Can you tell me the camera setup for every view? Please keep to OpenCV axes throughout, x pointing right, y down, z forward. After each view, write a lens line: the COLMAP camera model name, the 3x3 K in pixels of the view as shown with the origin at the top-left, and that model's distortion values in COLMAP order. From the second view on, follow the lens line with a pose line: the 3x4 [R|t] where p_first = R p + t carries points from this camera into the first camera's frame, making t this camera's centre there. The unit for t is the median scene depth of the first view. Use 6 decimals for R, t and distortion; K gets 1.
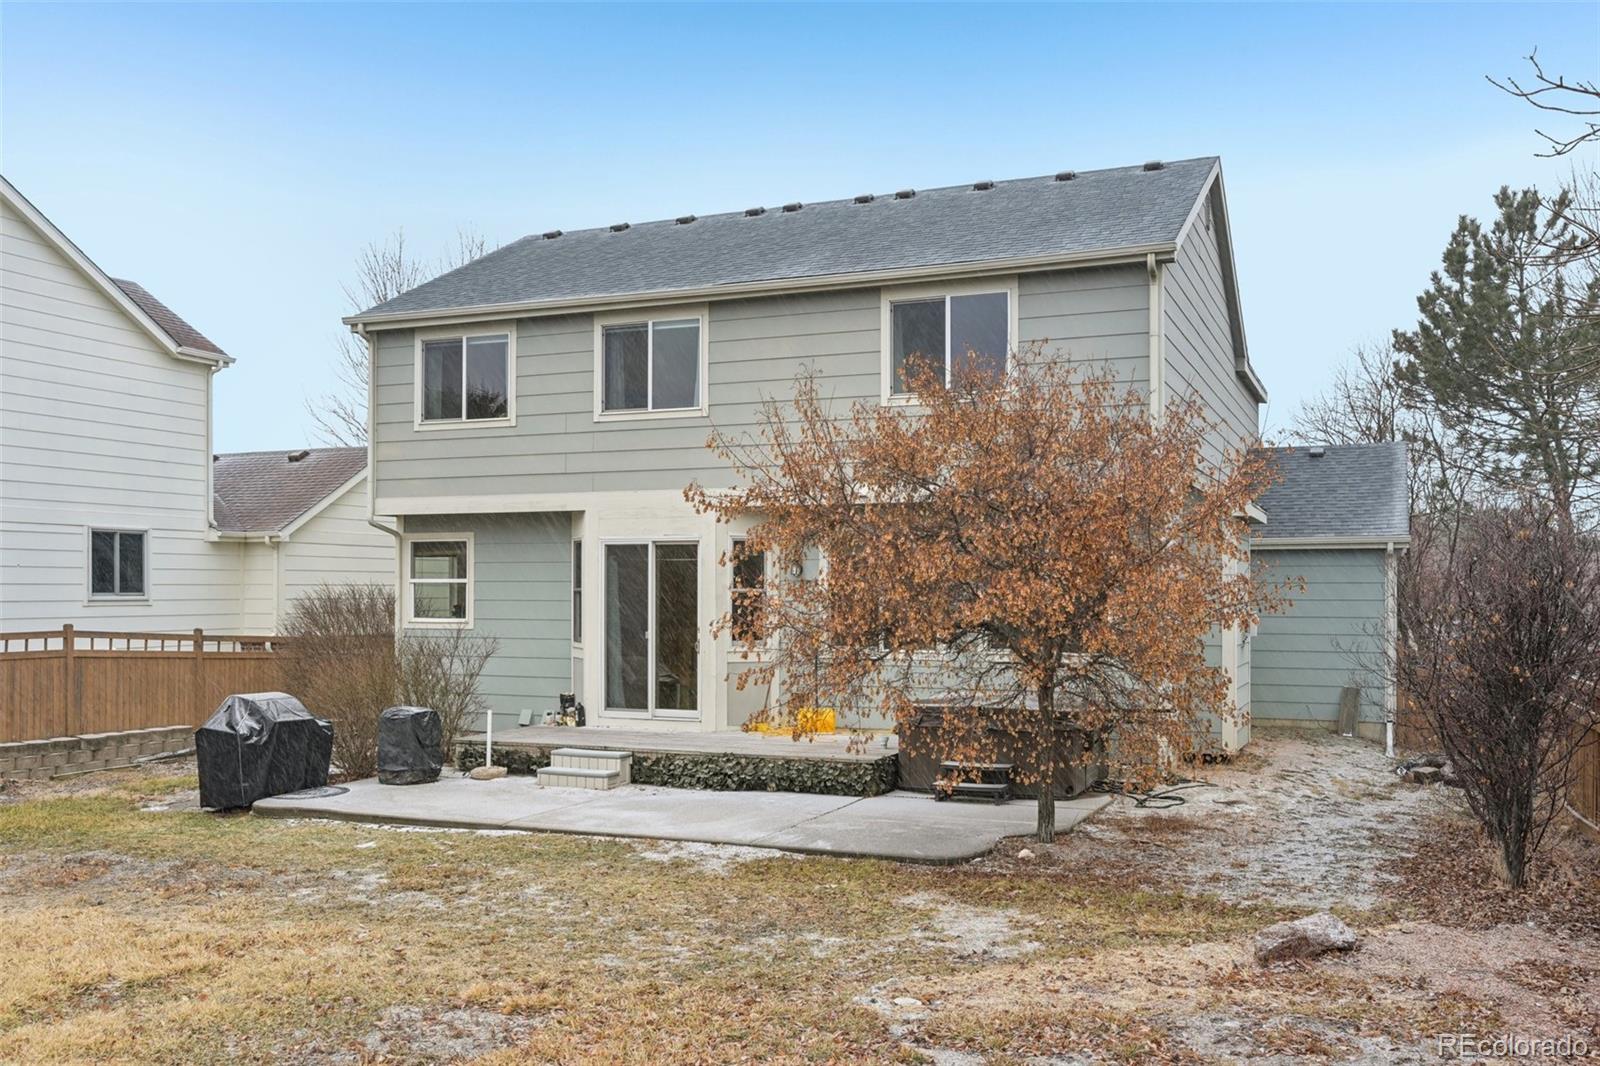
lens RADIAL K [[1400.6, 0, 770.5], [0, 1400.6, 565.9], [0, 0, 1]] dist [0.004423, -0.016787]
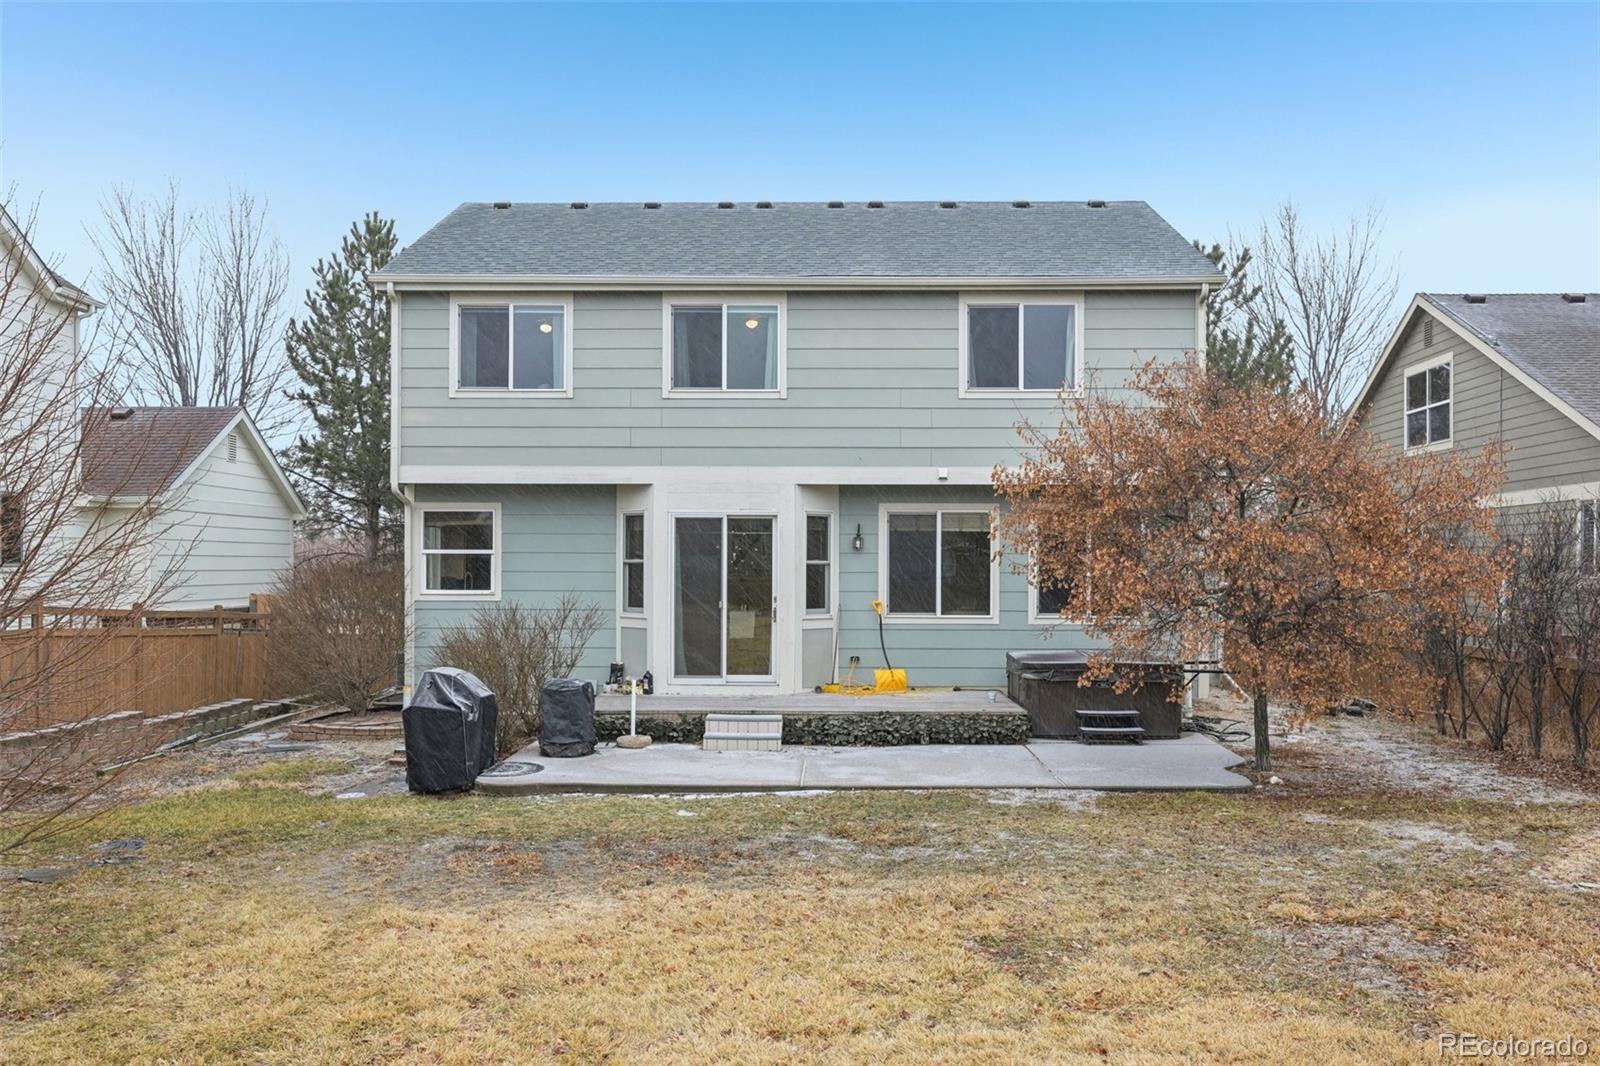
lens RADIAL K [[1315.1, 0, 785.8], [0, 1315.1, 564.5], [0, 0, 1]] dist [0.003702, -0.014442]
pose [[0.927495, 0.001708, 0.373831, -0.411454], [-0.008339, 0.999835, 0.016121, 0.002943], [-0.373742, -0.018069, 0.927357, 0.070155]]
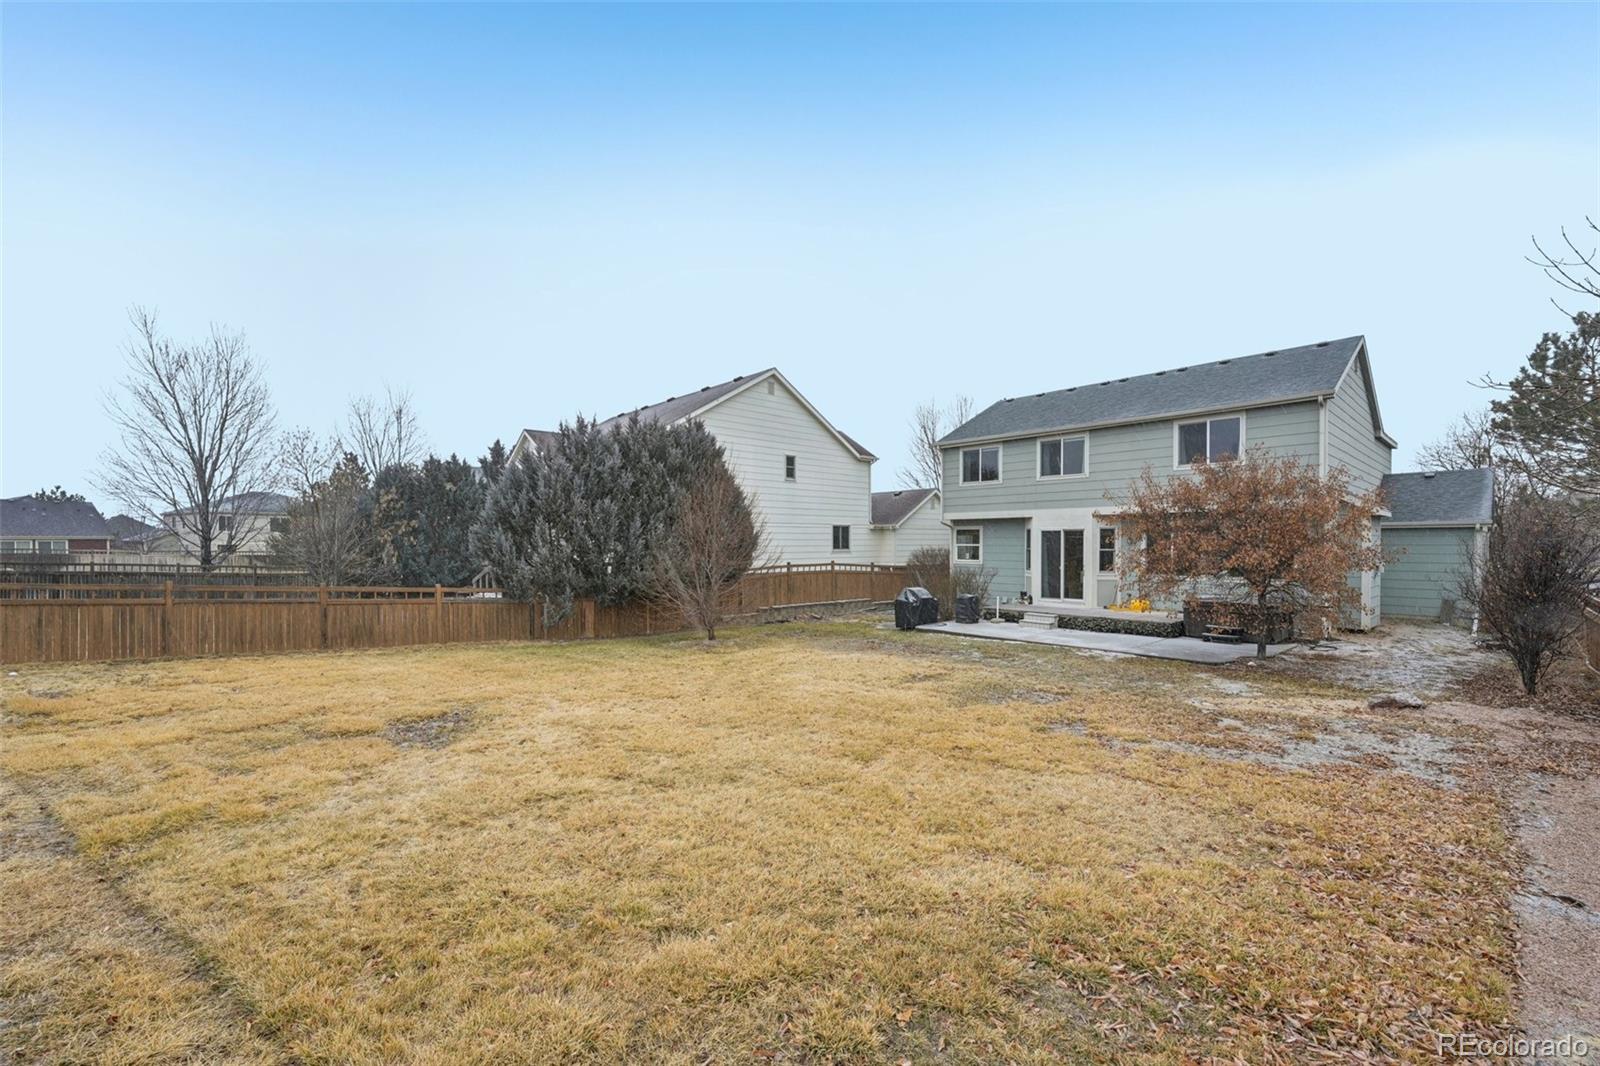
lens RADIAL K [[632.7, 0, 795.9], [0, 632.7, 548.9], [0, 0, 1]] dist [-0.001617, 0.000347]
pose [[0.909874, 0.001997, -0.414880, -0.050329], [0.009467, 0.999628, 0.025574, -0.016381], [0.414777, -0.027197, 0.909517, -0.192659]]
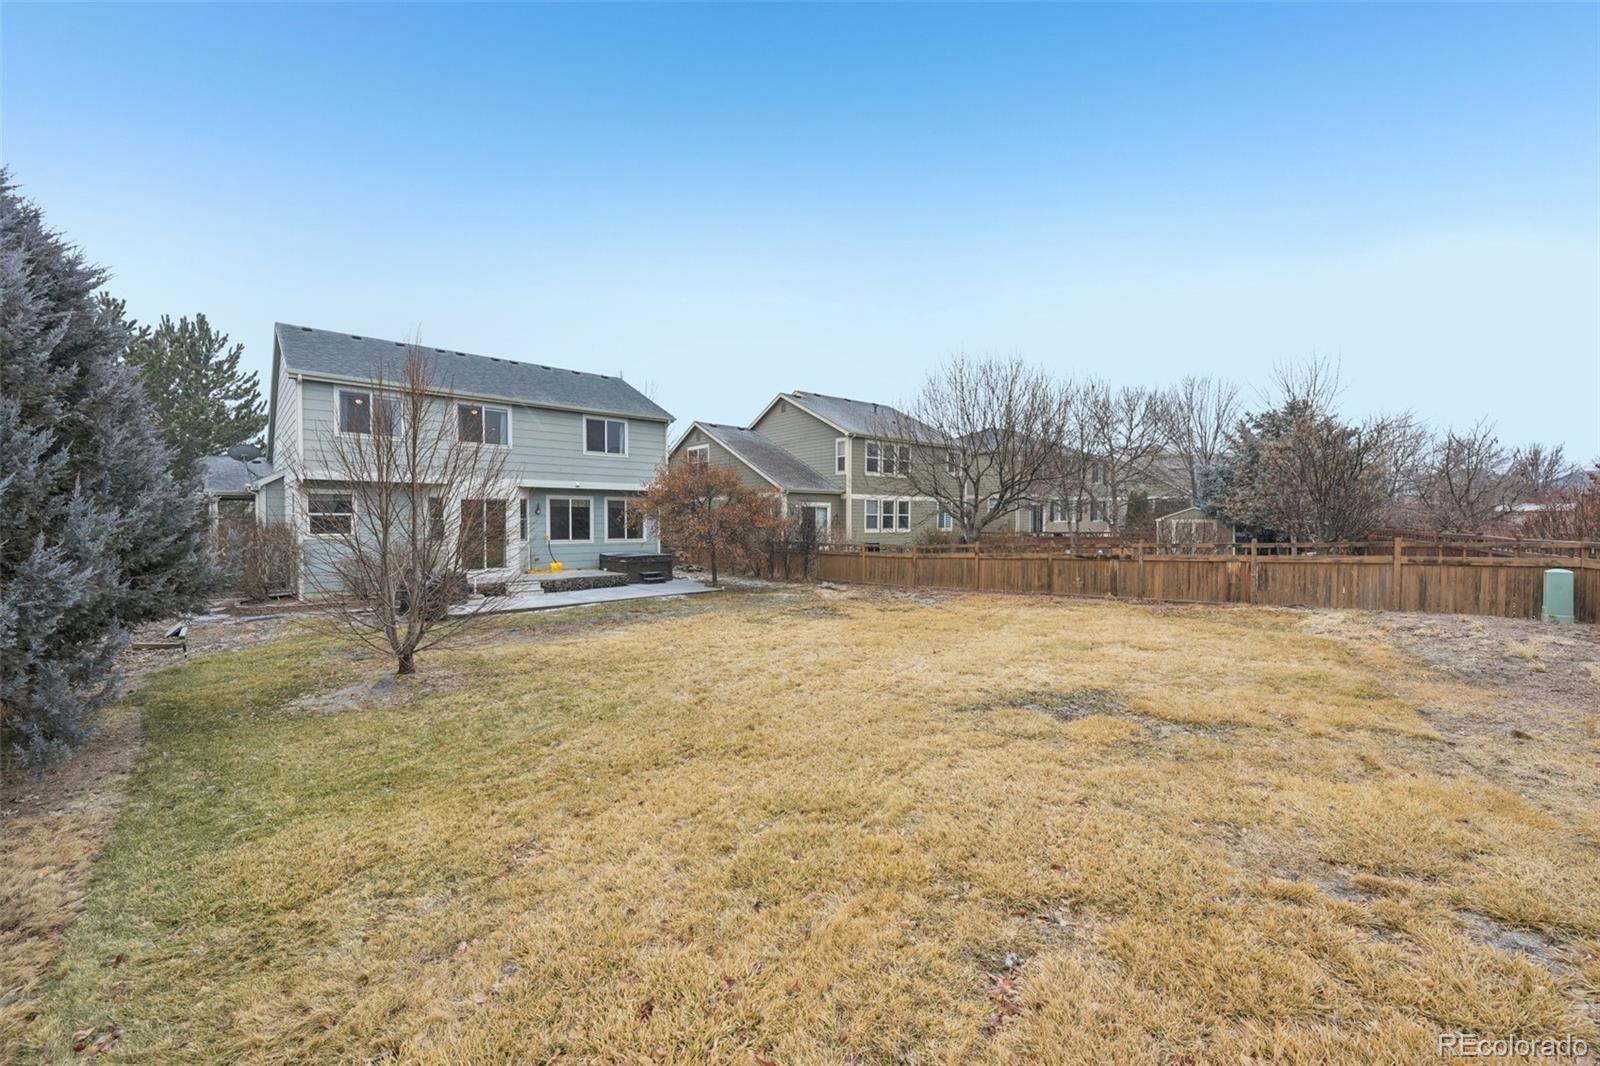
lens RADIAL K [[632.7, 0, 798.7], [0, 632.7, 539.5], [0, 0, 1]] dist [-0.001617, 0.000347]
pose [[0.412688, -0.031266, 0.910336, -0.853040], [-0.016735, 0.998982, 0.041897, -0.002683], [-0.910719, -0.032525, 0.411744, 0.061899]]
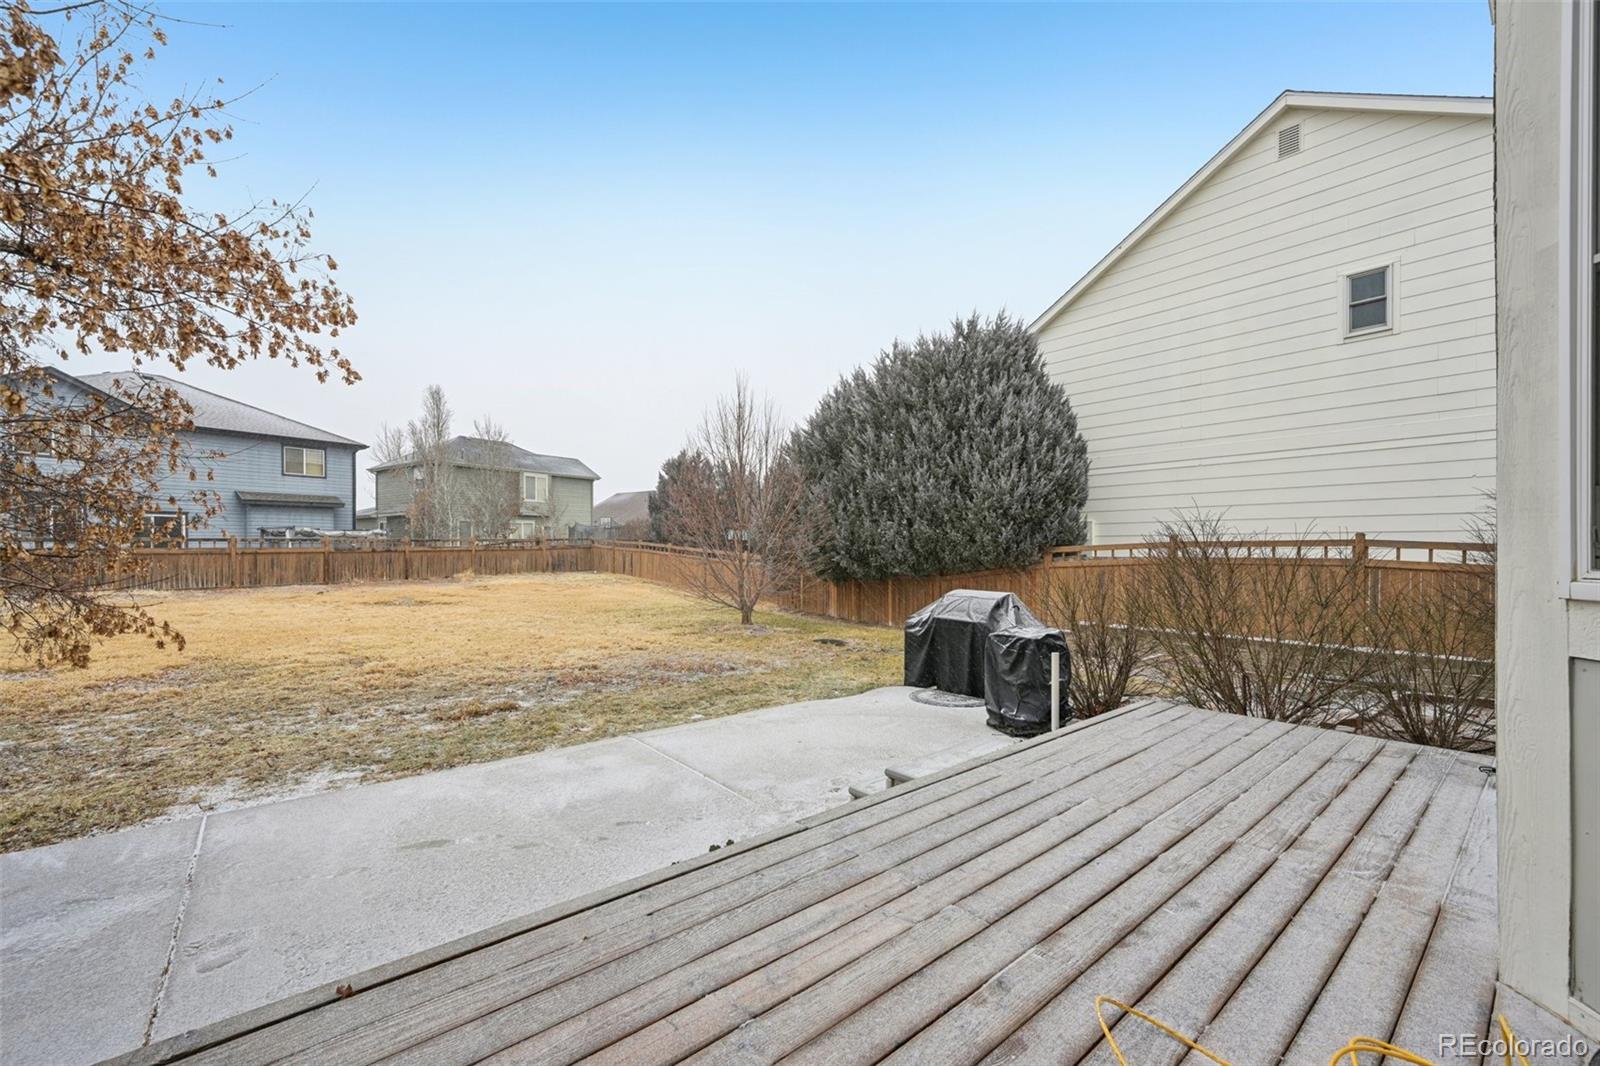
lens RADIAL K [[632.7, 0, 786.9], [0, 632.7, 547.6], [0, 0, 1]] dist [-0.001617, 0.000347]
pose [[-0.454227, 0.003897, -0.890877, 0.084876], [0.017231, 0.999842, -0.004412, 0.051651], [0.890719, -0.017355, -0.454223, 0.927587]]
